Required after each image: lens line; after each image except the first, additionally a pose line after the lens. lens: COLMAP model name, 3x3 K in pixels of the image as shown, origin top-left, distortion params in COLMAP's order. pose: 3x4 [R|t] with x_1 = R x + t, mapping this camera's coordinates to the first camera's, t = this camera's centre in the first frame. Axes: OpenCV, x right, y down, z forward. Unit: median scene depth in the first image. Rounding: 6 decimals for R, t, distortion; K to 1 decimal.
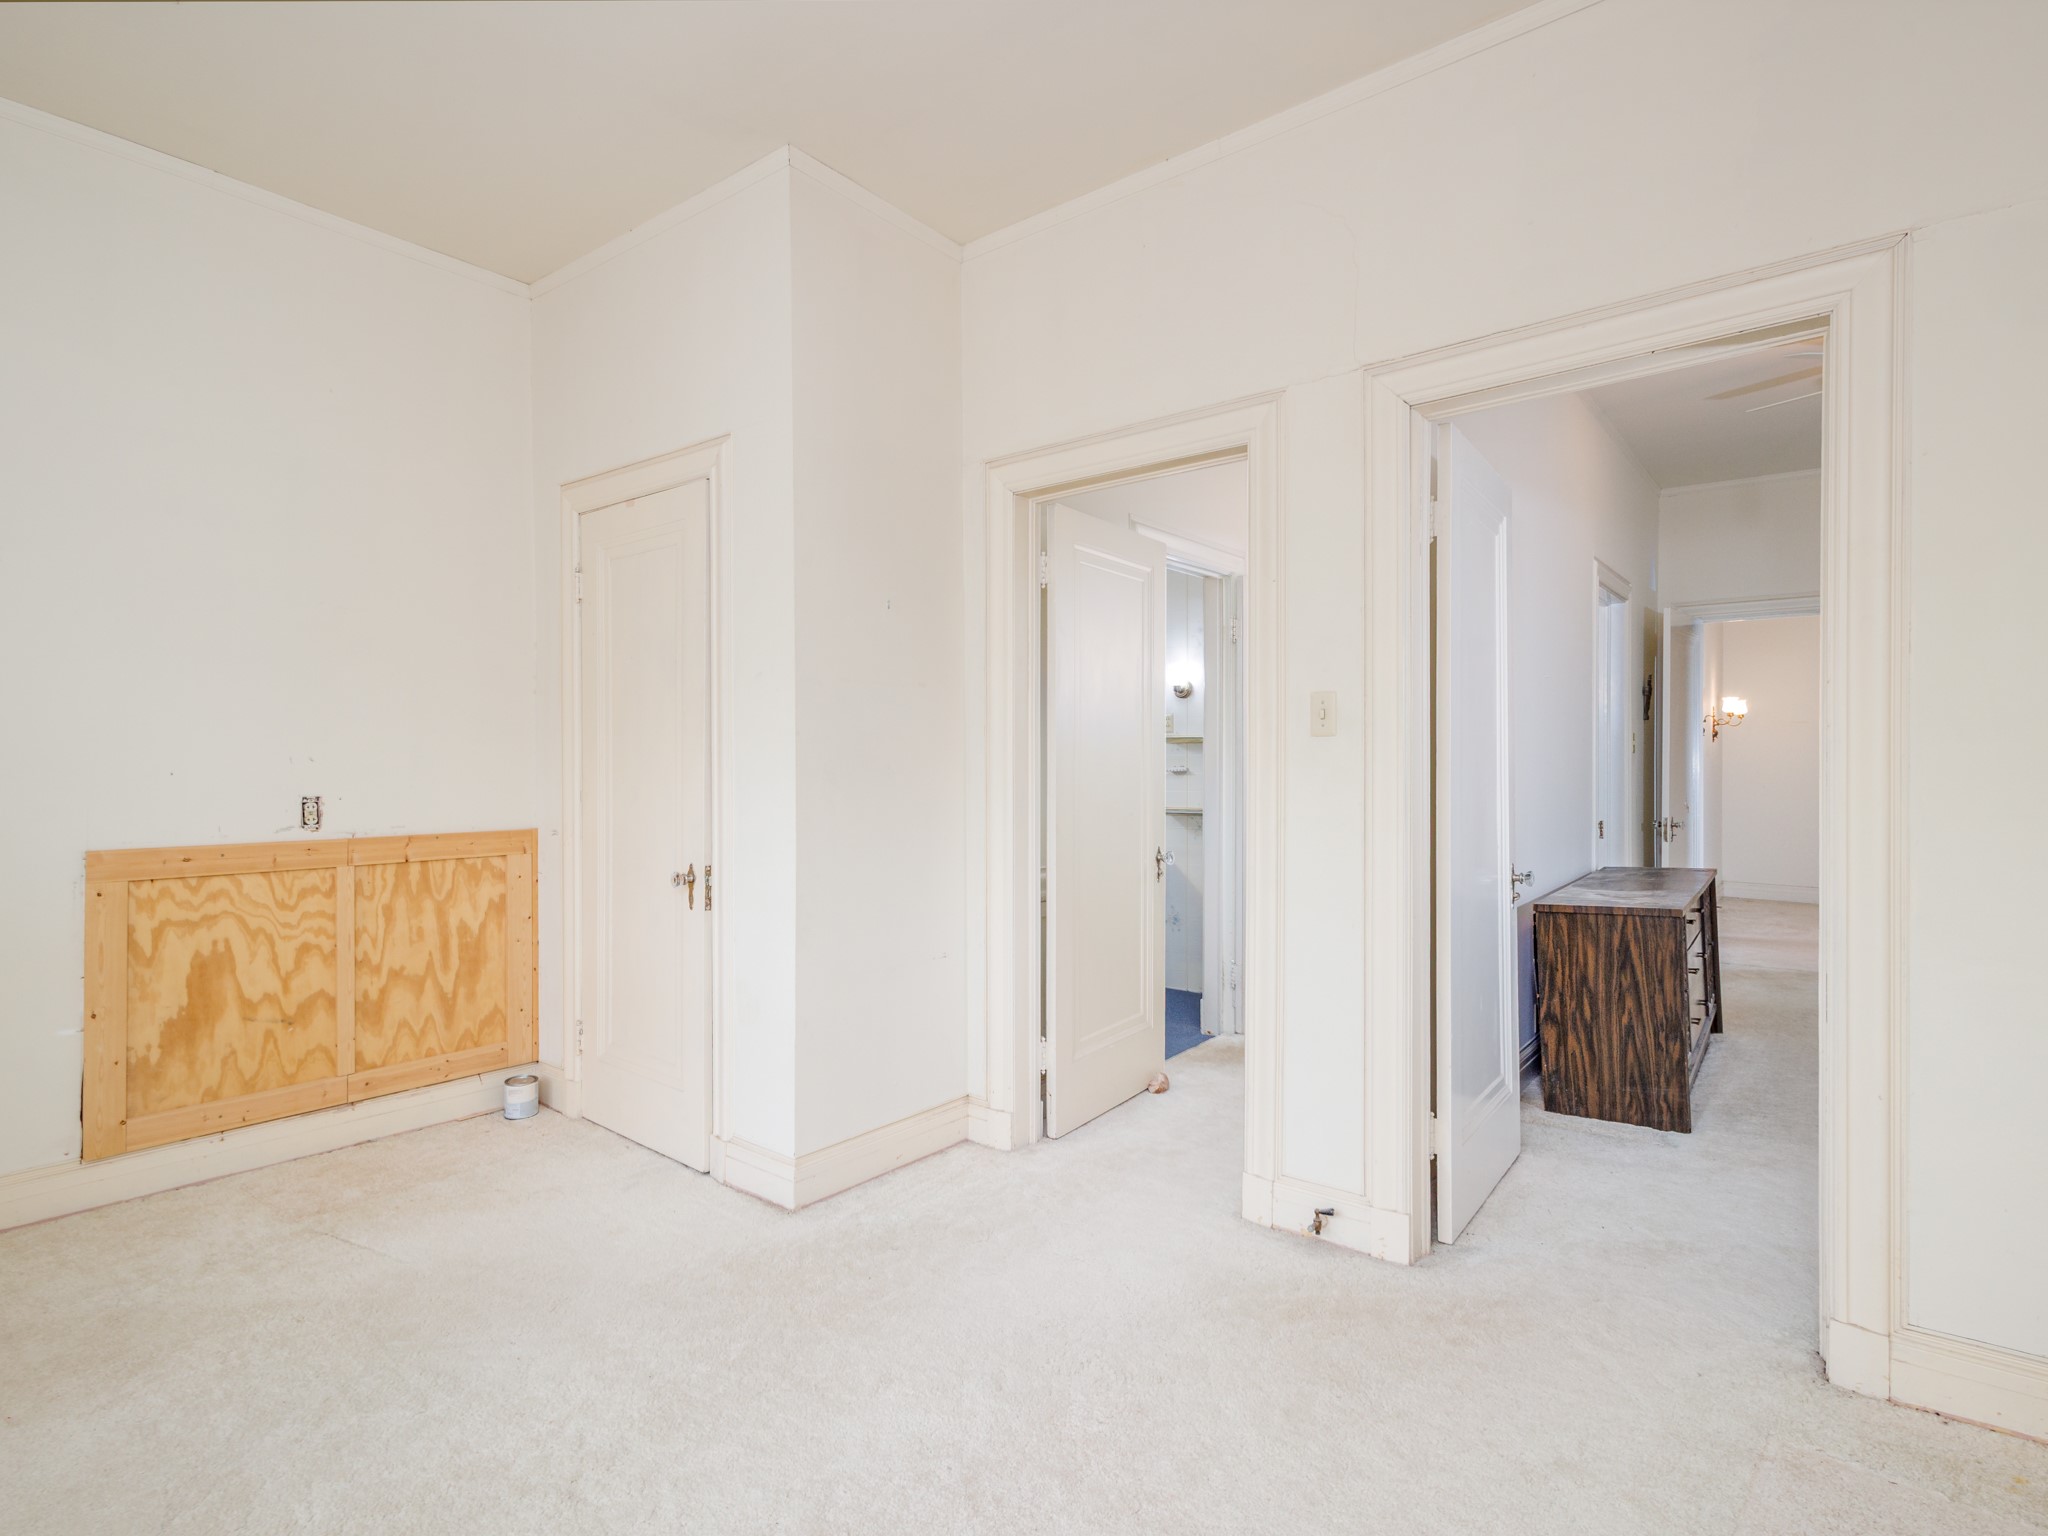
lens RADIAL K [[1070.8, 0, 1024.1], [0, 1070.8, 770.6], [0, 0, 1]] dist [-0.001044, -0.000718]
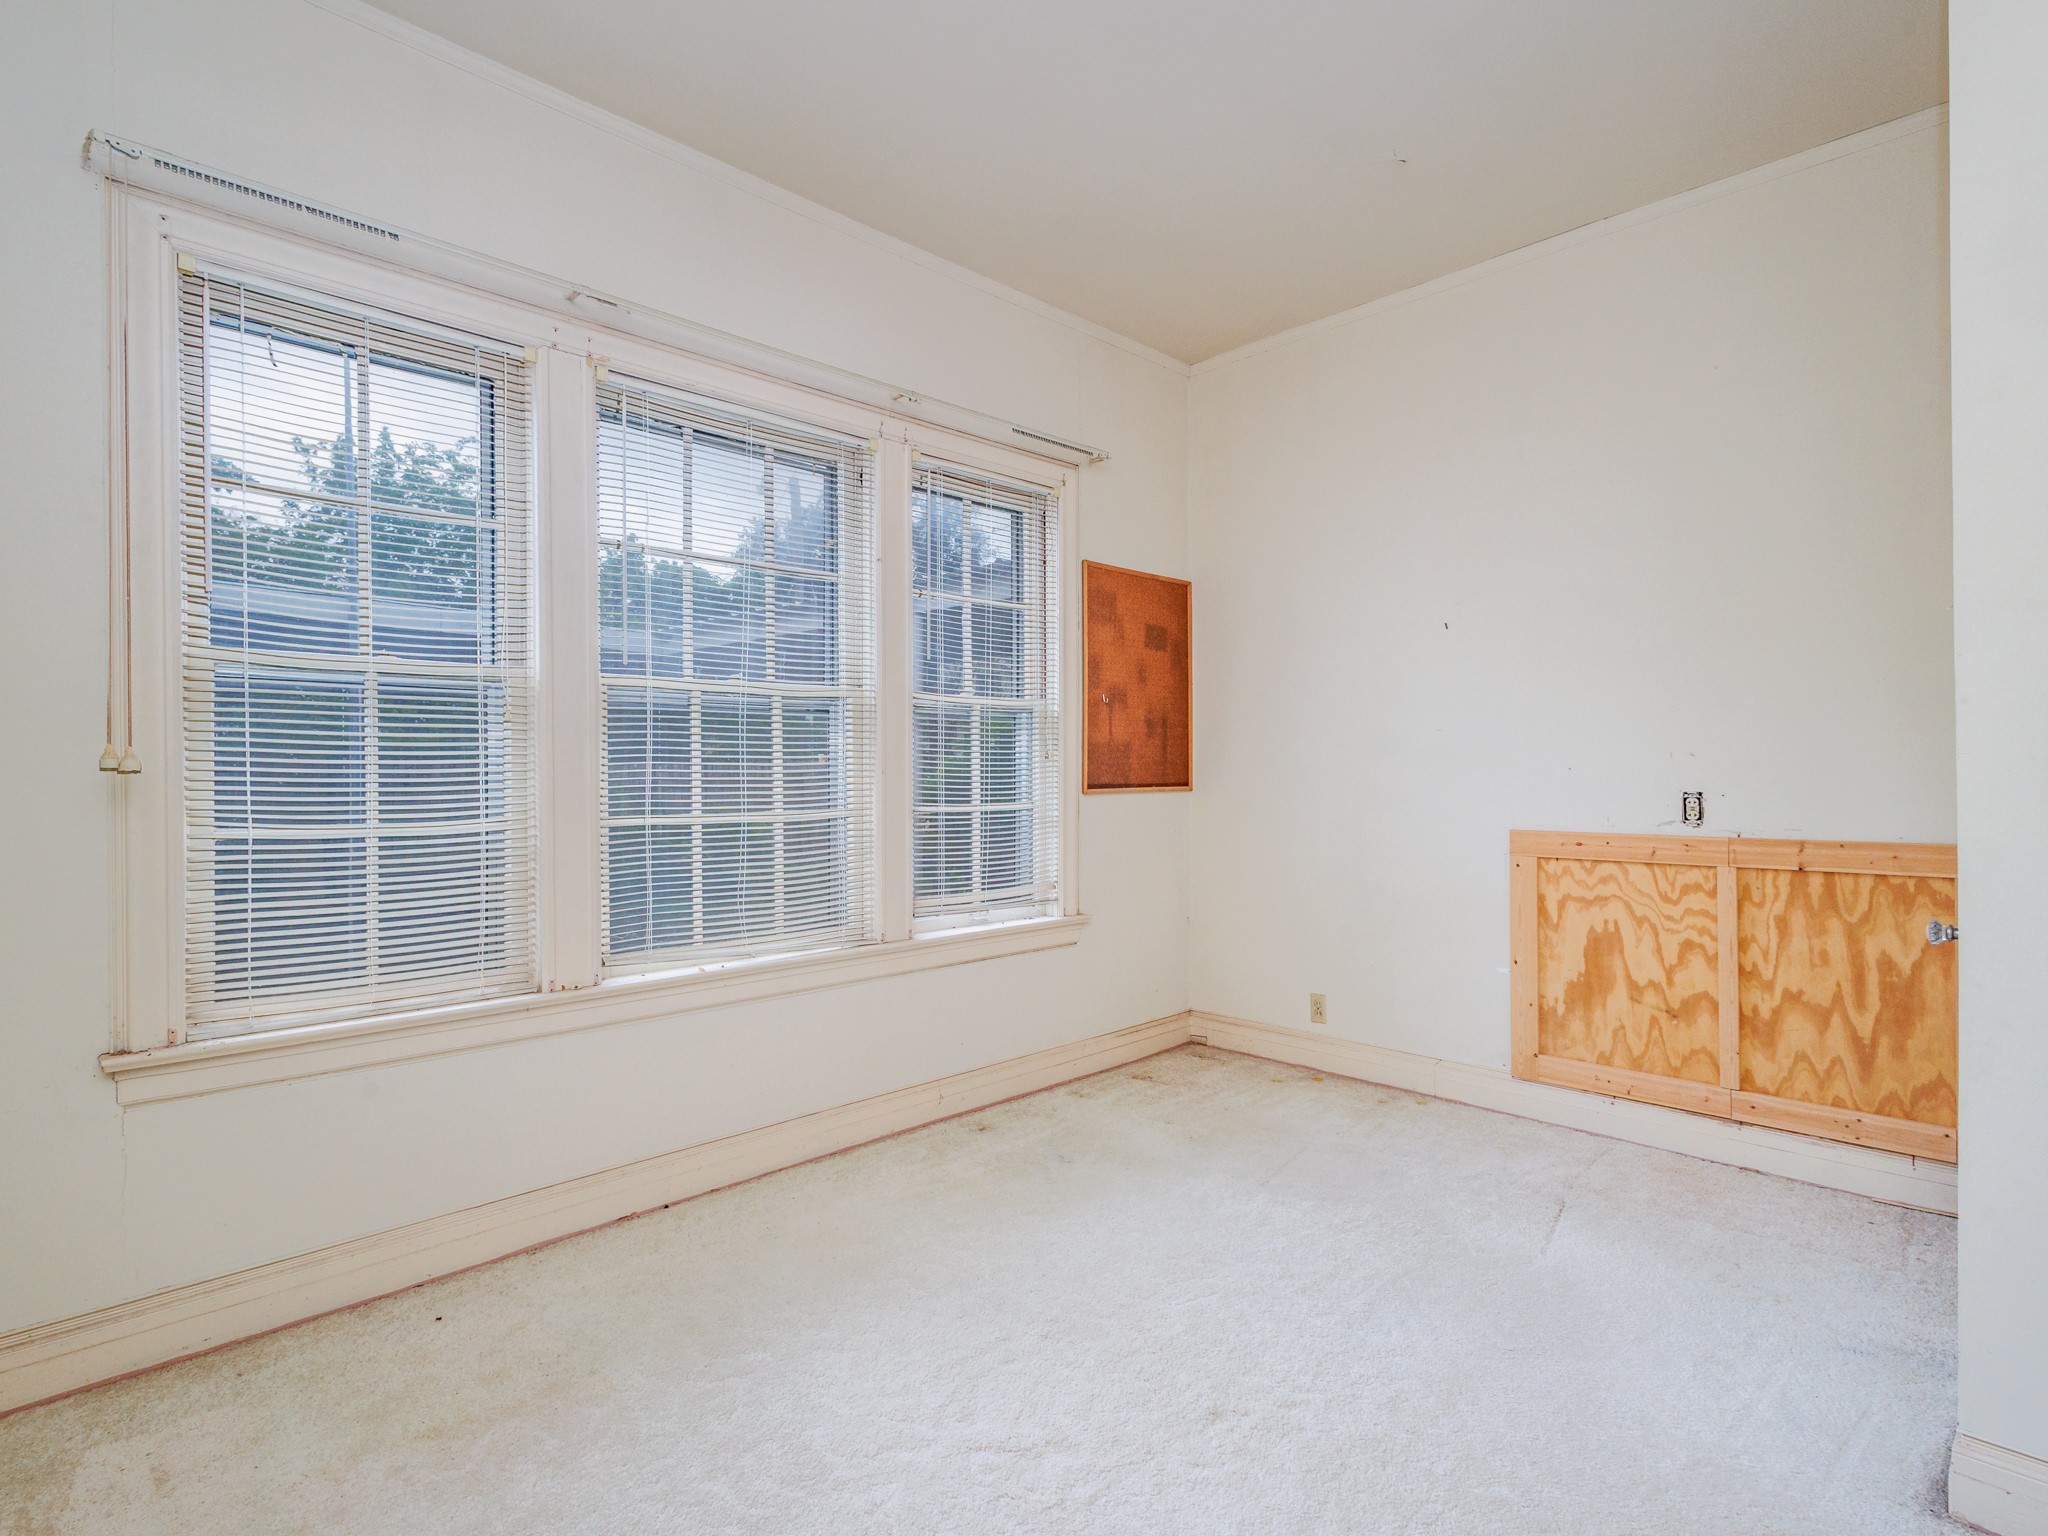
lens RADIAL K [[1070.8, 0, 1024.2], [0, 1070.8, 763.9], [0, 0, 1]] dist [-0.001044, -0.000718]
pose [[-0.137365, -0.002152, -0.990518, 0.393574], [0.000620, 0.999997, -0.002259, 0.000193], [0.990520, -0.000924, -0.137364, 0.525046]]
